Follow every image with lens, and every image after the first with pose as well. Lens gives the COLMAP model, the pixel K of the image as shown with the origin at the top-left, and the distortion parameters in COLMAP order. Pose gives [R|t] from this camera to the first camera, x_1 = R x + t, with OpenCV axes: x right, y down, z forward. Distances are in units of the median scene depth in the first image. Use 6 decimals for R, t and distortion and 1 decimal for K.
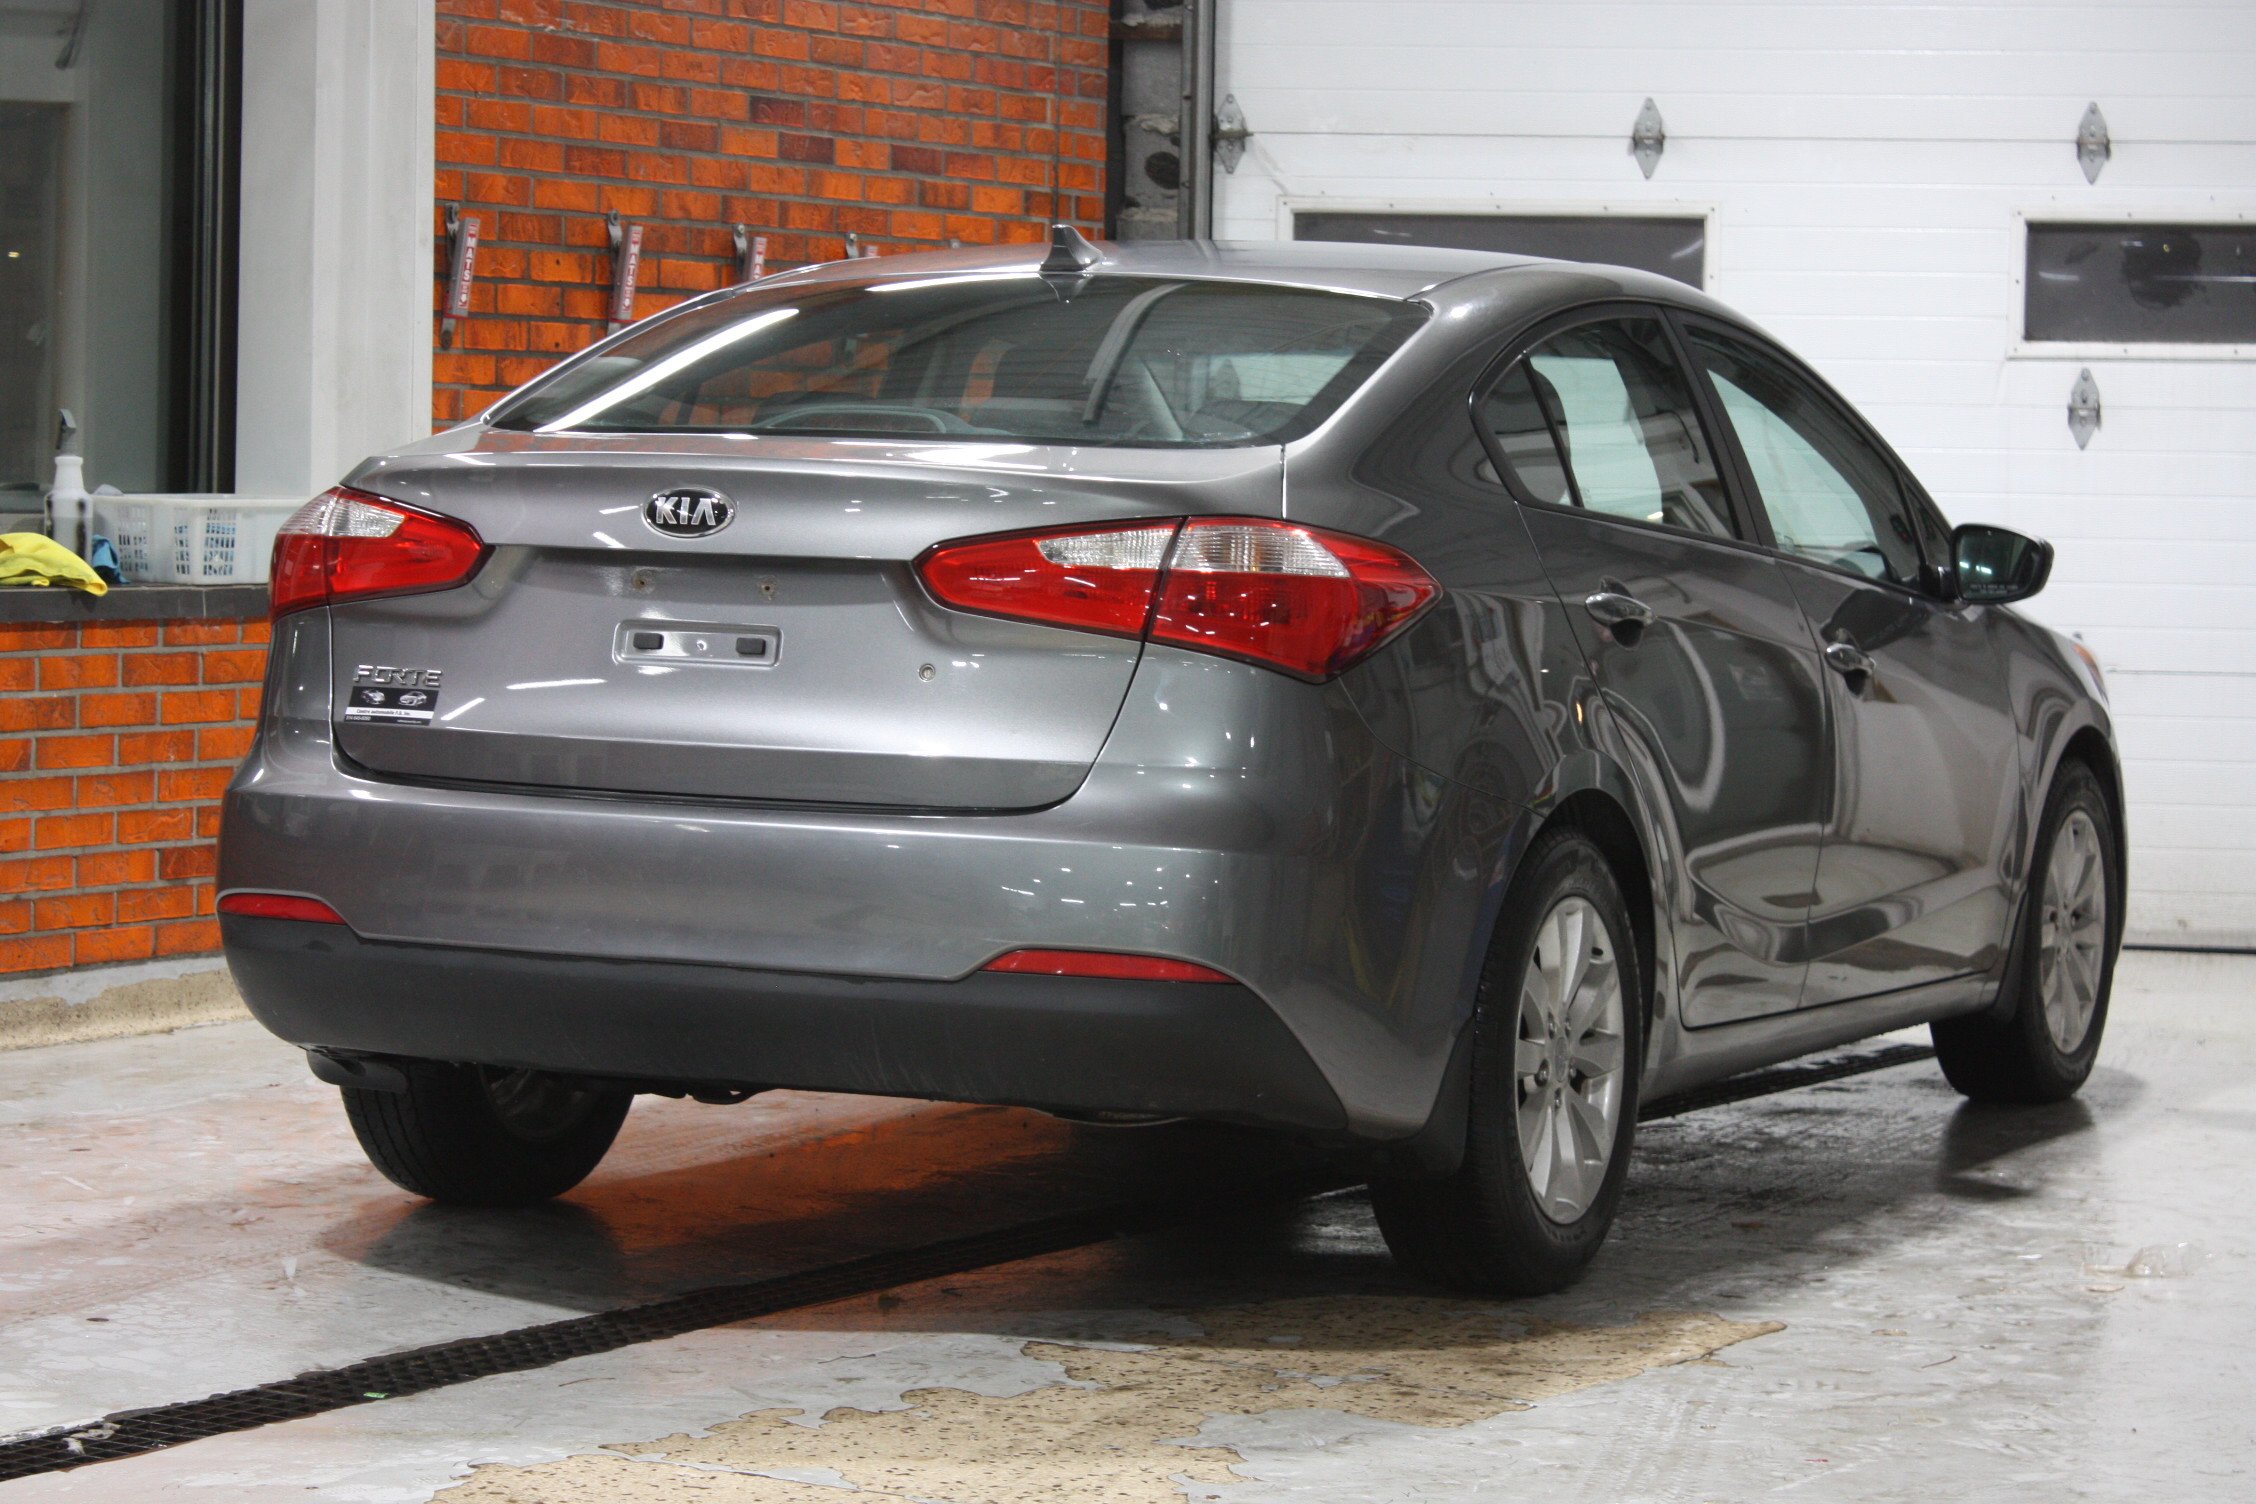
lens RADIAL K [[5558.6, 0, 1128.0], [0, 5558.6, 752.0], [0, 0, 1]] dist [0.032400, 0.242509]
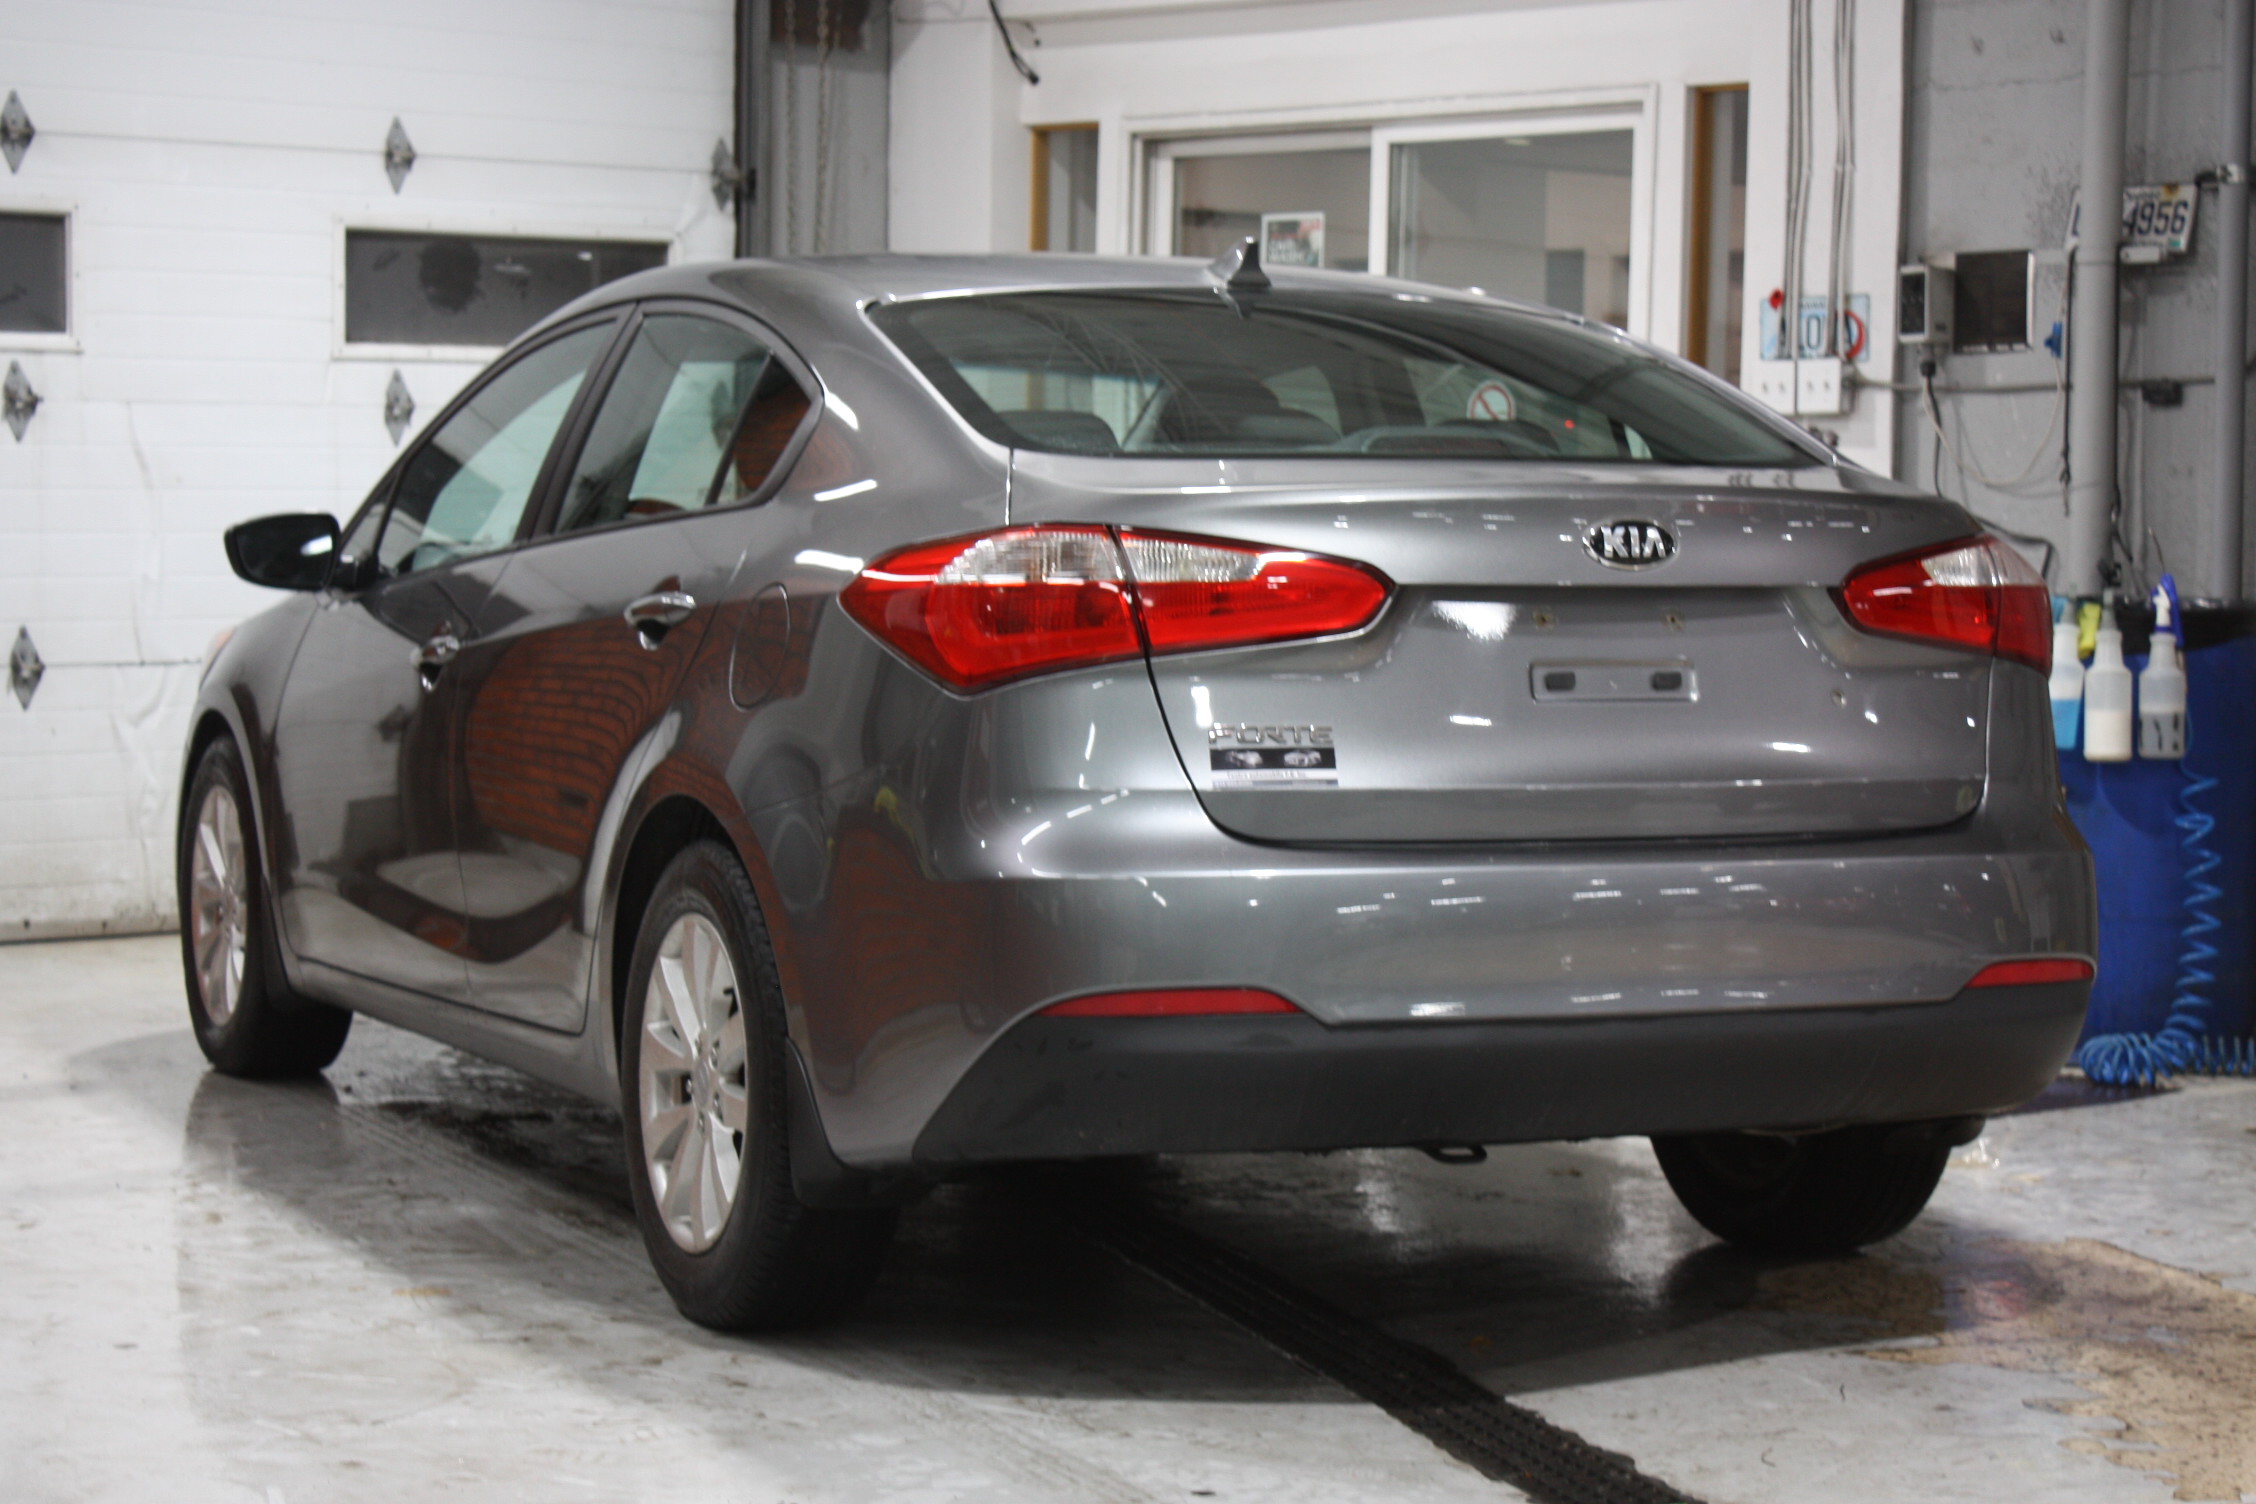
lens RADIAL K [[4839.9, 0, 1128.0], [0, 4839.9, 752.0], [0, 0, 1]] dist [0.000328, 0.041341]
pose [[0.604360, -0.060102, 0.794441, -0.747432], [0.046980, 0.998104, 0.039770, -0.041812], [-0.795325, 0.013288, 0.606038, 0.528249]]
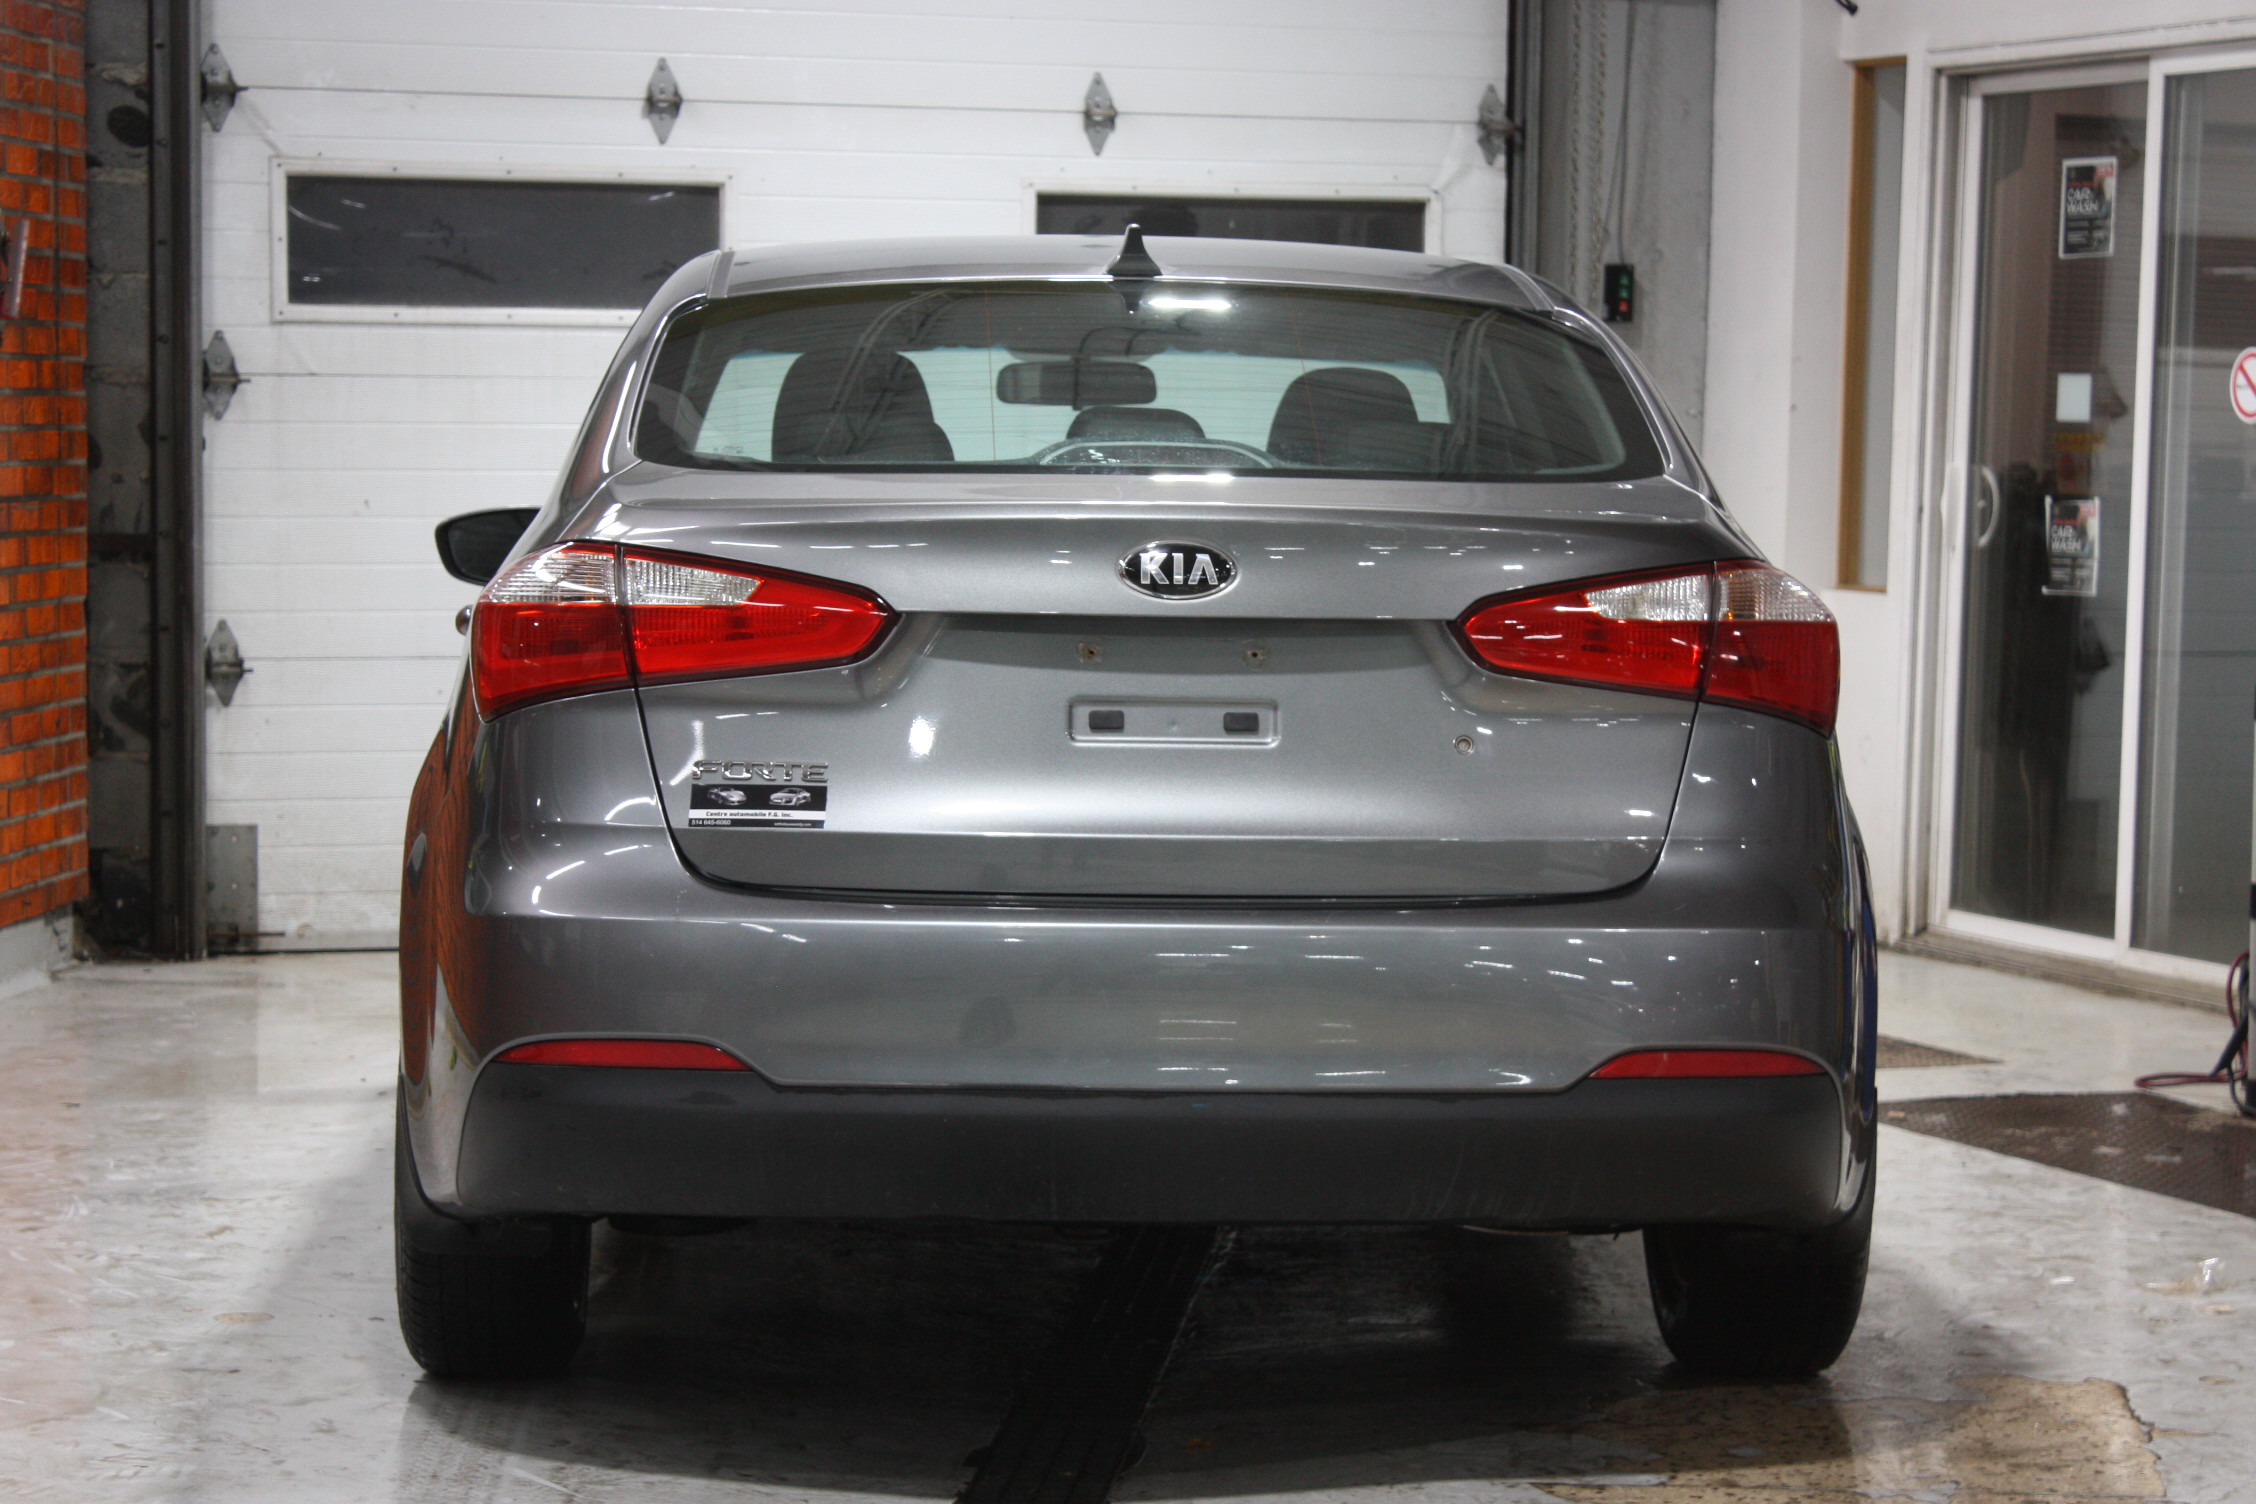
lens RADIAL K [[5438.2, 0, 1128.0], [0, 5438.2, 752.0], [0, 0, 1]] dist [-0.001790, 0.569914]
pose [[0.867109, -0.044149, 0.496158, -0.477177], [0.034939, 0.999002, 0.027833, -0.036349], [-0.496892, -0.006799, 0.867786, 0.252445]]
